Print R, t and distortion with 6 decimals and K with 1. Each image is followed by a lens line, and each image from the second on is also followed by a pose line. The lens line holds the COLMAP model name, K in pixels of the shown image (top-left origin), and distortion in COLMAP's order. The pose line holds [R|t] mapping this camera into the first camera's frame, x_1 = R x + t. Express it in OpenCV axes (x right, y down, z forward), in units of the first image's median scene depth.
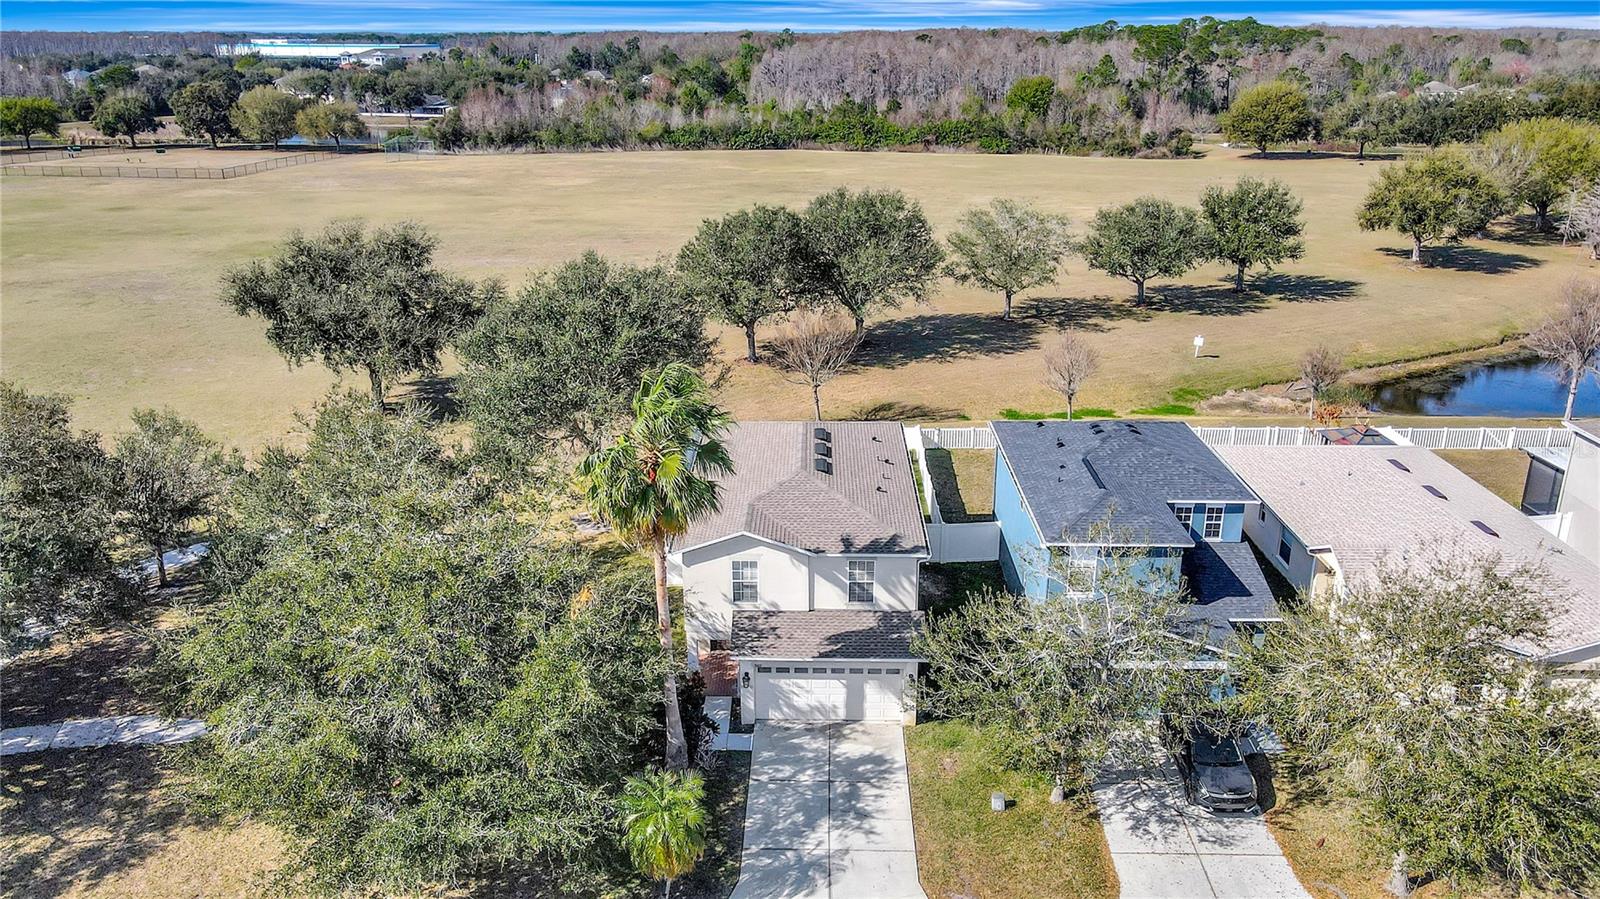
lens RADIAL K [[1311.6, 0, 800.0], [0, 1311.6, 449.5], [0, 0, 1]] dist [0.014951, 0.073129]
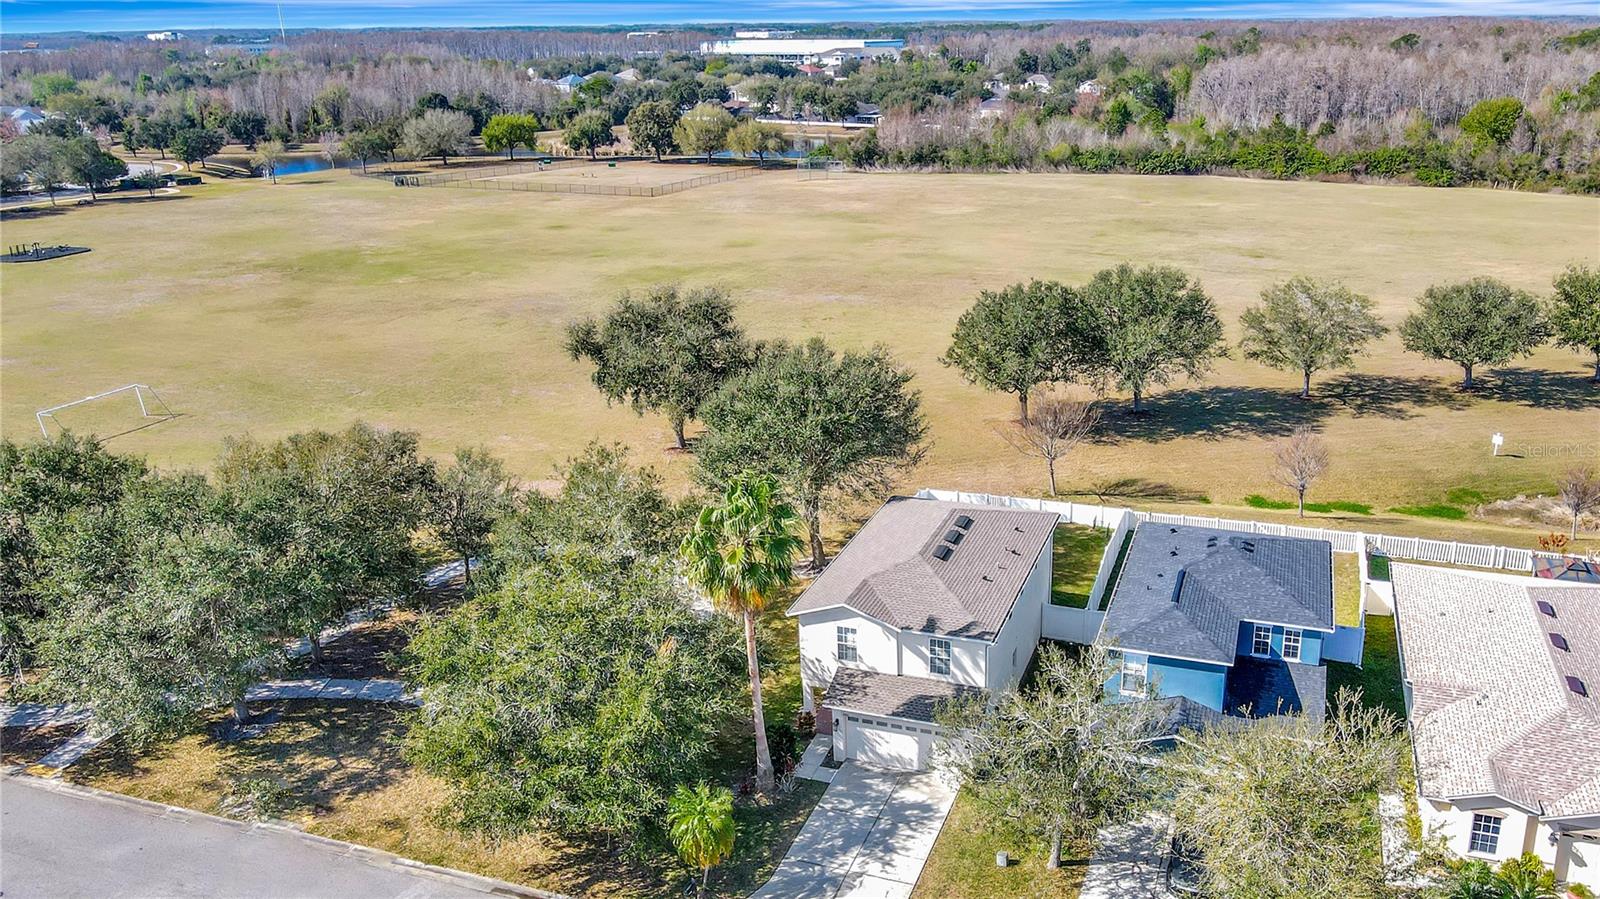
lens RADIAL K [[1360.2, 0, 800.0], [0, 1360.2, 449.5], [0, 0, 1]] dist [0.017513, 0.001864]
pose [[0.947514, 0.085637, -0.308032, 0.133198], [-0.087883, 0.996109, 0.006601, -0.038339], [0.307399, 0.020816, 0.951353, -0.098818]]
